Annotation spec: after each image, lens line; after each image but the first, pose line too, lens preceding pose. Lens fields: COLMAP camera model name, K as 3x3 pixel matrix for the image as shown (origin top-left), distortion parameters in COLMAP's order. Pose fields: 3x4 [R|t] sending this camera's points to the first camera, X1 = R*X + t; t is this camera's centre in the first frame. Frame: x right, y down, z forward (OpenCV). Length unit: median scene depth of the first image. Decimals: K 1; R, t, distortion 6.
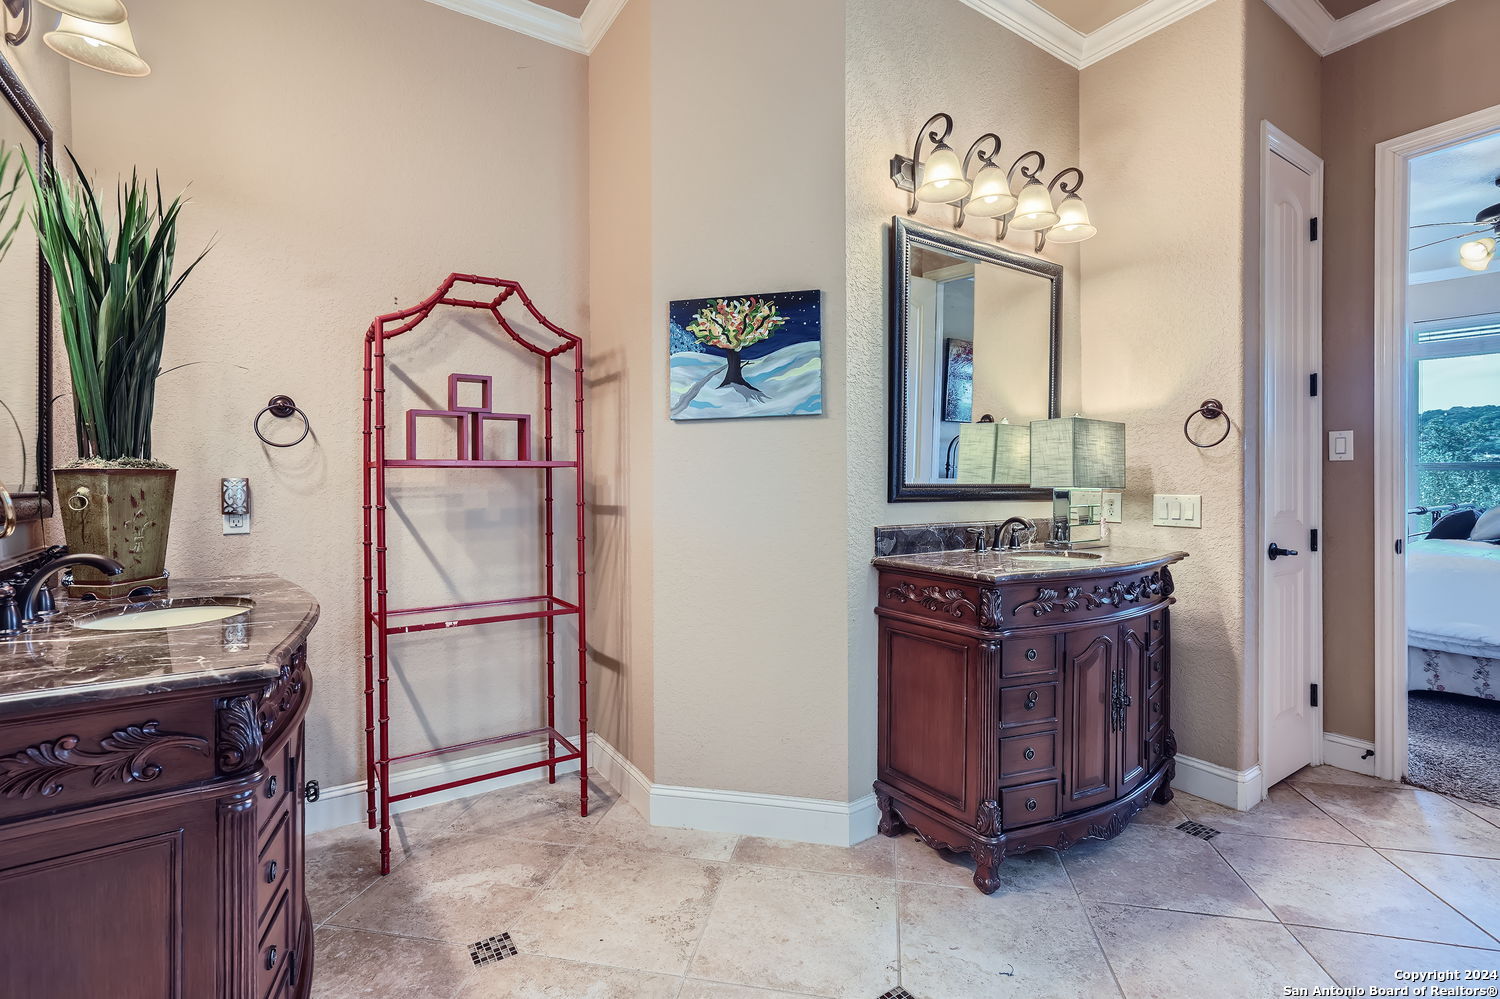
lens RADIAL K [[695.5, 0, 752.0], [0, 695.5, 486.3], [0, 0, 1]] dist [-0.012437, 0.011207]
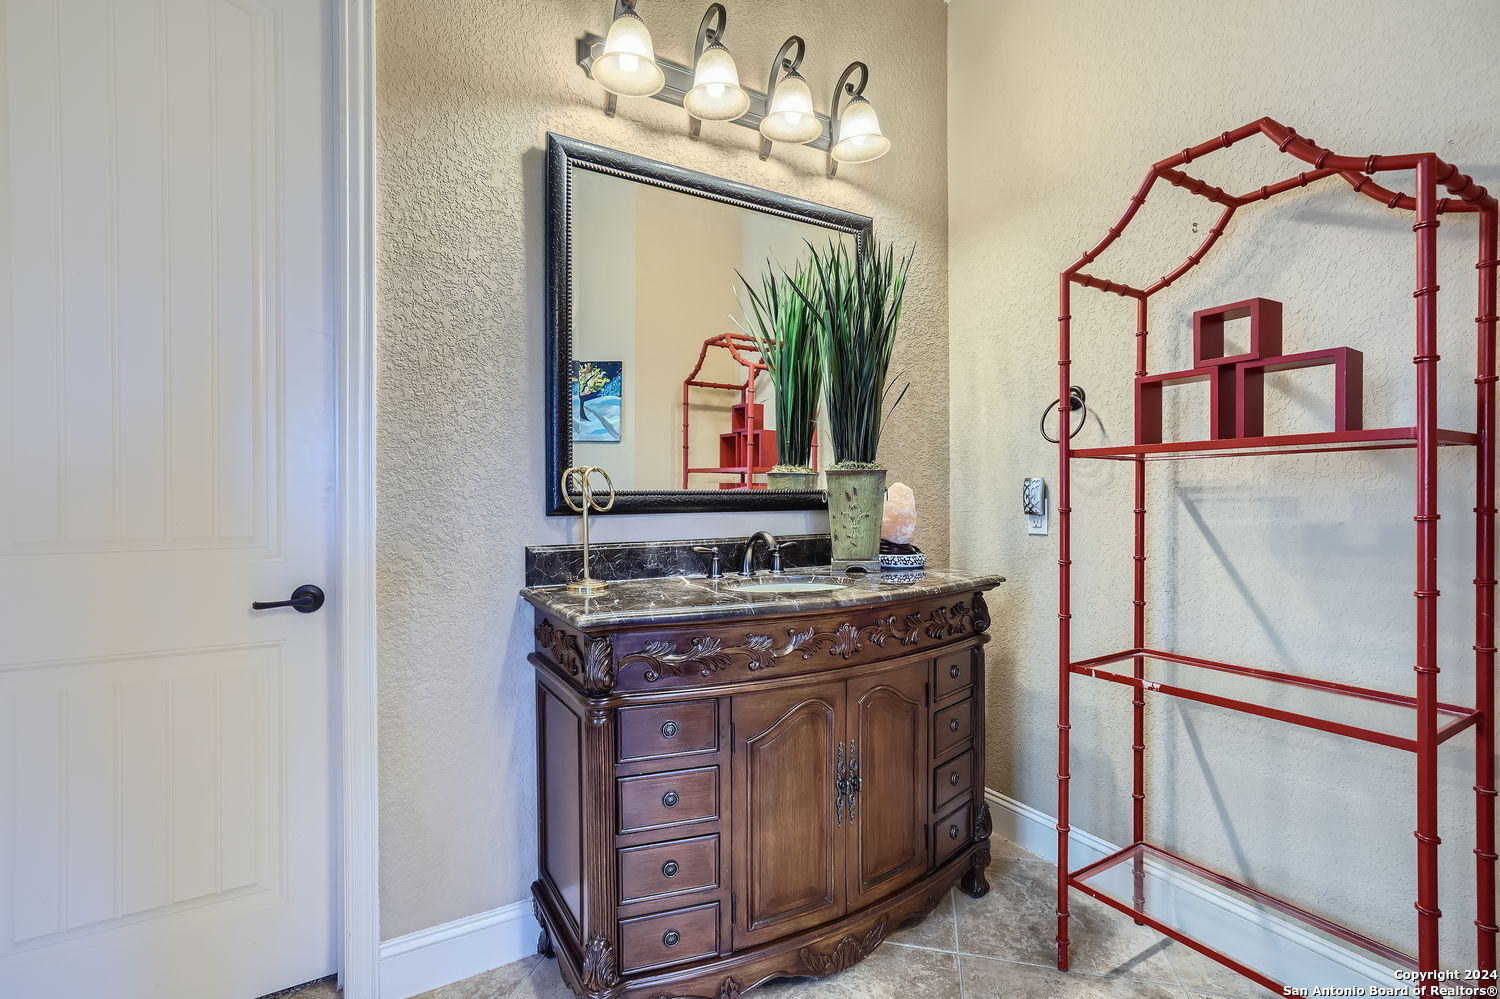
lens RADIAL K [[695.5, 0, 748.8], [0, 695.5, 503.8], [0, 0, 1]] dist [-0.012437, 0.011207]
pose [[-0.066697, 0.014382, -0.997670, 0.238694], [-0.006020, 0.999872, 0.014816, 0.011447], [0.997755, 0.006995, -0.066602, 0.580591]]
